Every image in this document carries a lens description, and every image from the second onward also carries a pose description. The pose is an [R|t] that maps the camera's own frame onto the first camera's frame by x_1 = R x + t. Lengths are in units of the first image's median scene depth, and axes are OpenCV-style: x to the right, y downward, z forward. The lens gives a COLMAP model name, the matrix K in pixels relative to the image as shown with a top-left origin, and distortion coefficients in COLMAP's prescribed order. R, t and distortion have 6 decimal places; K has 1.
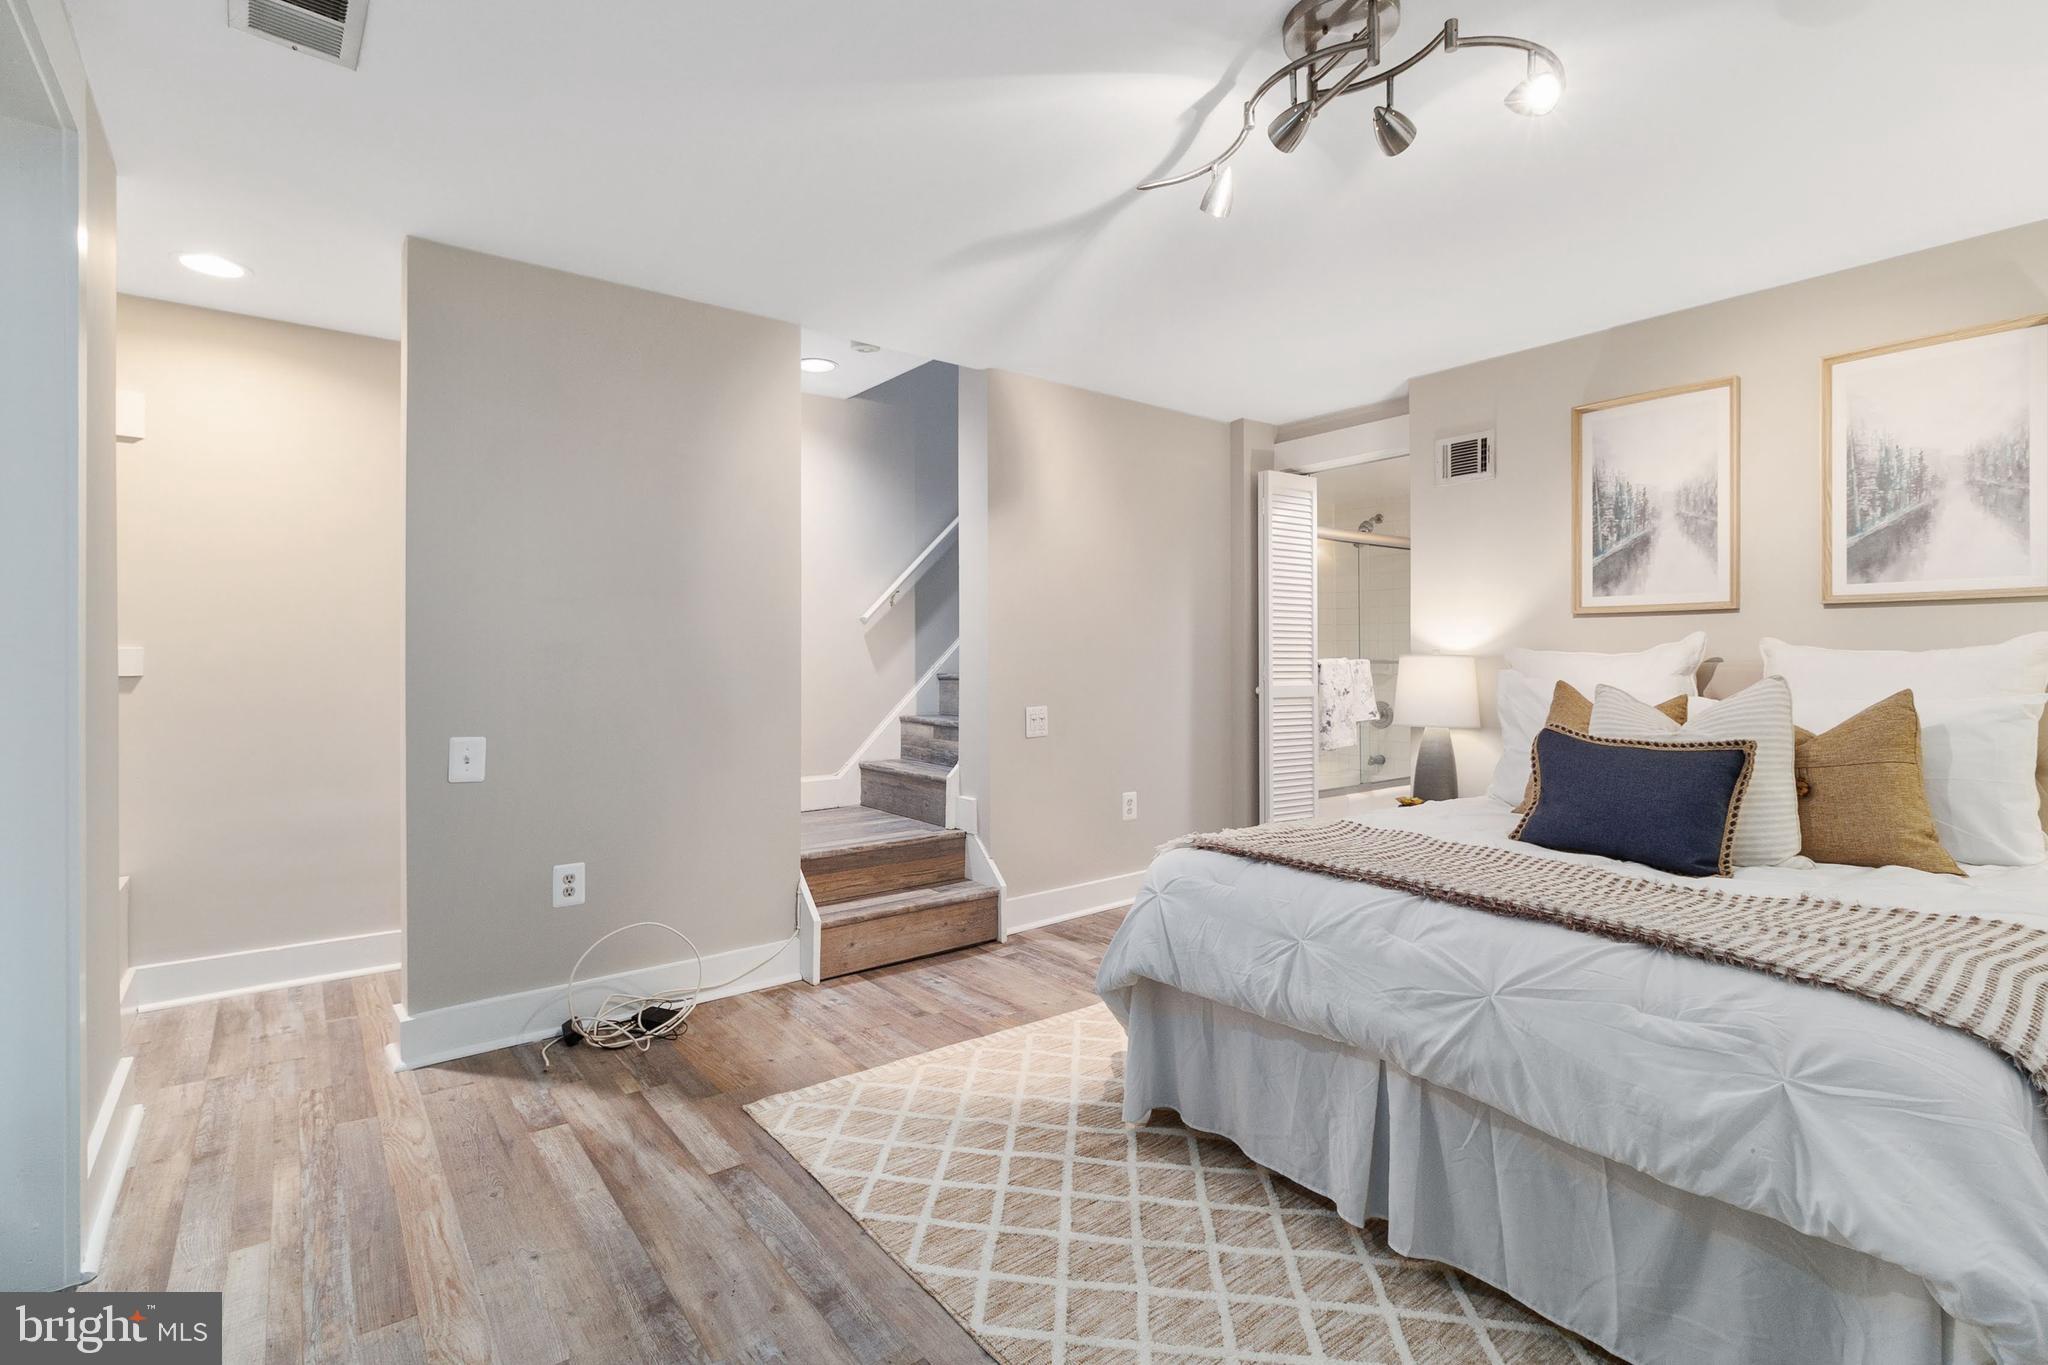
lens RADIAL K [[956.4, 0, 1057.0], [0, 956.4, 659.3], [0, 0, 1]] dist [0.000513, 0.001489]
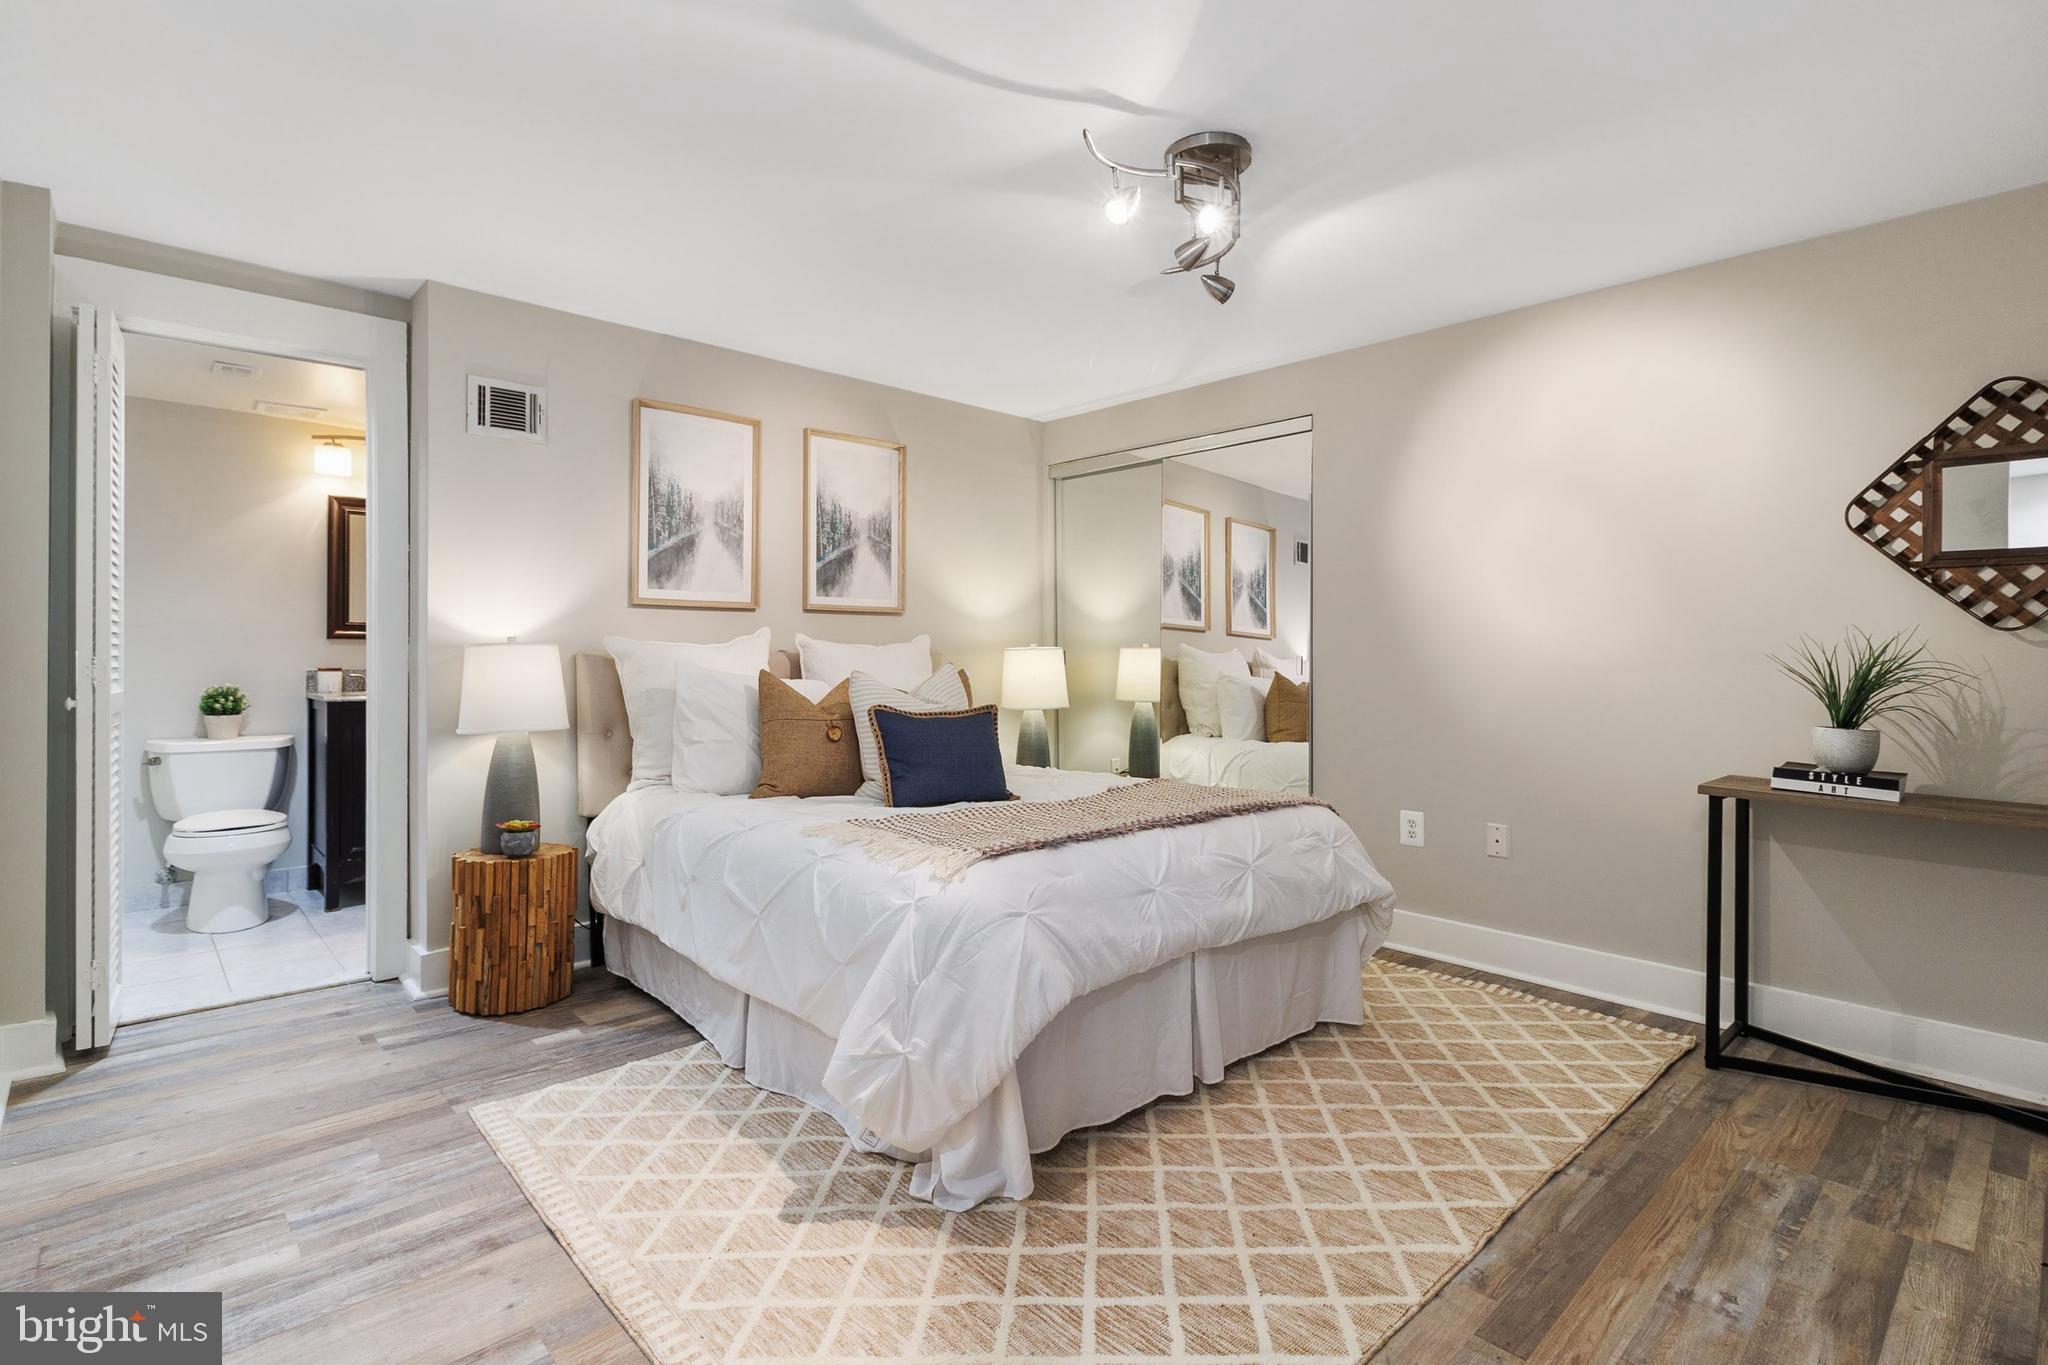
lens RADIAL K [[956.4, 0, 1025.0], [0, 956.4, 644.6], [0, 0, 1]] dist [0.000513, 0.001489]
pose [[-0.057853, 0.009554, 0.998279, -0.578342], [-0.002560, 0.999949, -0.009719, 0.004406], [-0.998322, -0.003118, -0.057825, 0.784750]]
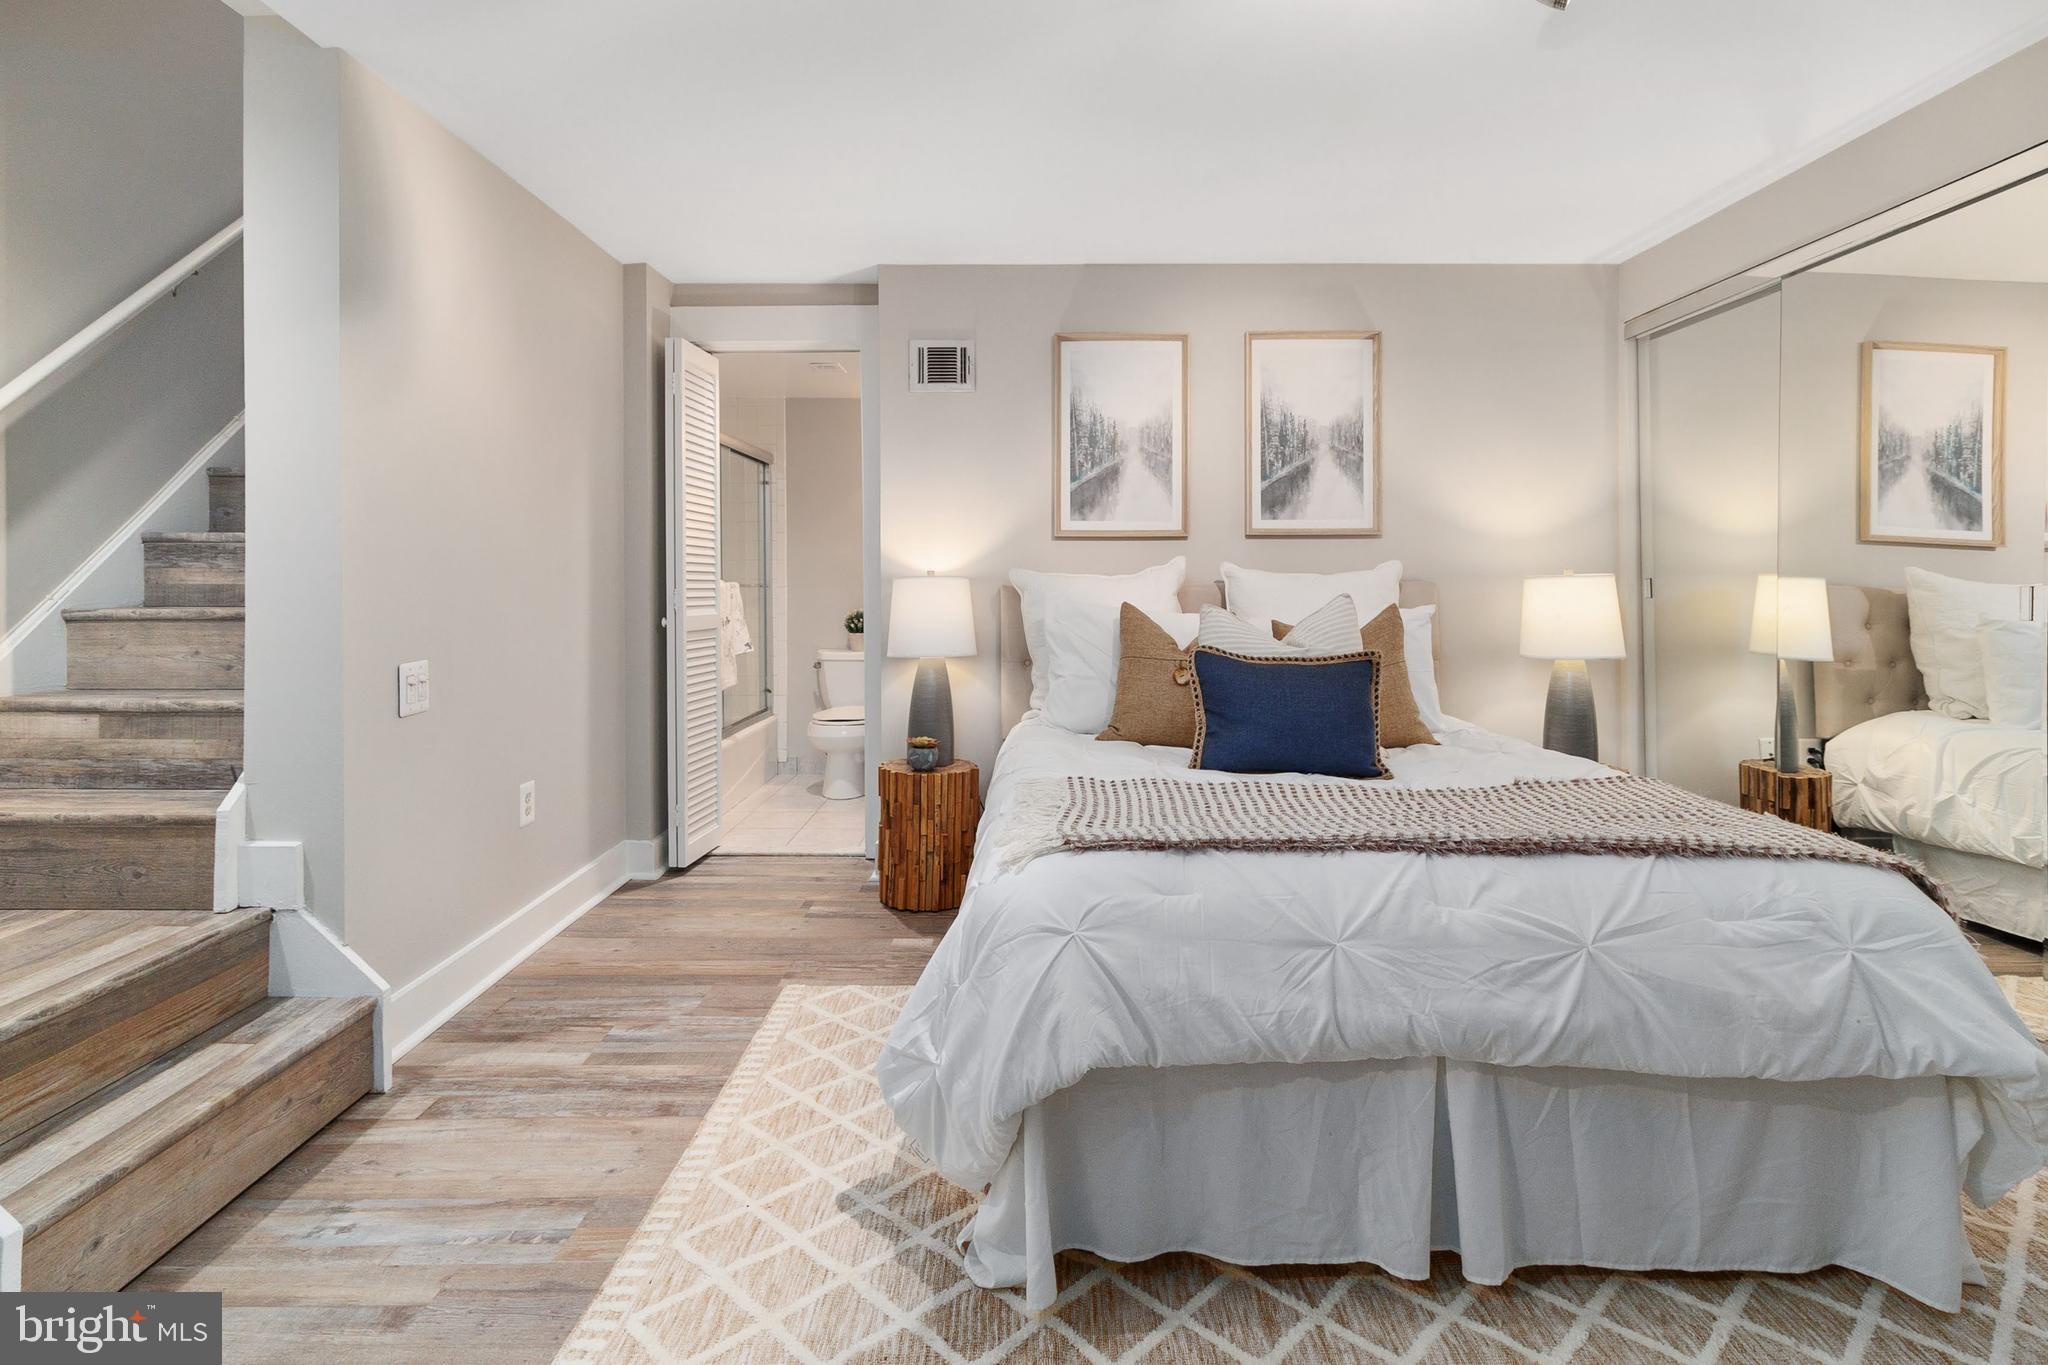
lens RADIAL K [[956.4, 0, 1039.3], [0, 956.4, 587.3], [0, 0, 1]] dist [0.000513, 0.001489]
pose [[0.630543, -0.003897, 0.776145, -0.312984], [0.001503, 0.999992, 0.003800, 0.003026], [-0.776153, -0.001230, 0.630544, 0.449279]]
